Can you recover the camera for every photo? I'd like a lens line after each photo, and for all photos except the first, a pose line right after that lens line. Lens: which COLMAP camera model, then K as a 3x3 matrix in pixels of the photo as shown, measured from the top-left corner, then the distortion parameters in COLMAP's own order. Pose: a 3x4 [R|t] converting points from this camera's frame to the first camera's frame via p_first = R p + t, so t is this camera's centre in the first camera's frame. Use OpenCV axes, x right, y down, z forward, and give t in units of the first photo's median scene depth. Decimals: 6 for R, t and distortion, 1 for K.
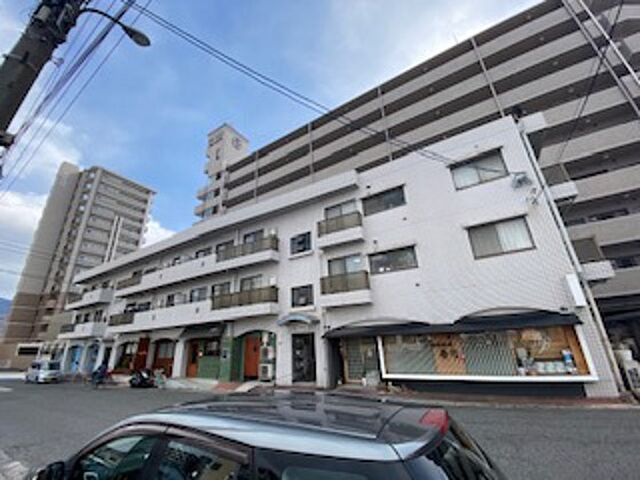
lens RADIAL K [[258.1, 0, 320.0], [0, 258.1, 240.0], [0, 0, 1]] dist [0.035106, -0.023542]
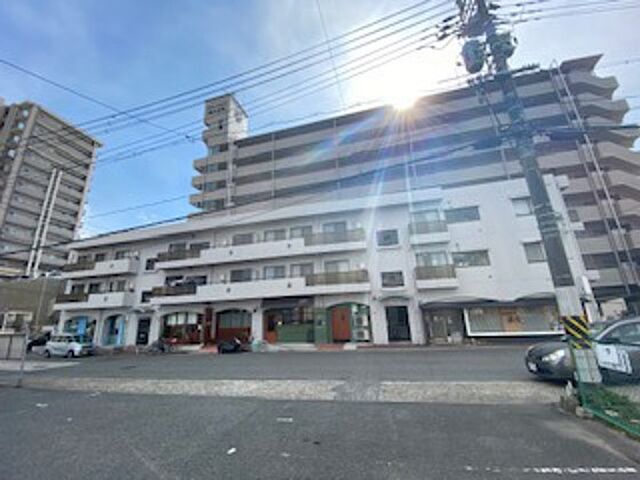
lens RADIAL K [[258.1, 0, 320.0], [0, 258.1, 240.0], [0, 0, 1]] dist [0.035106, -0.023542]
pose [[0.958969, 0.088351, 0.269395, -0.703974], [-0.107655, 0.992512, 0.057715, -0.013289], [-0.262278, -0.084349, 0.961299, -0.128451]]
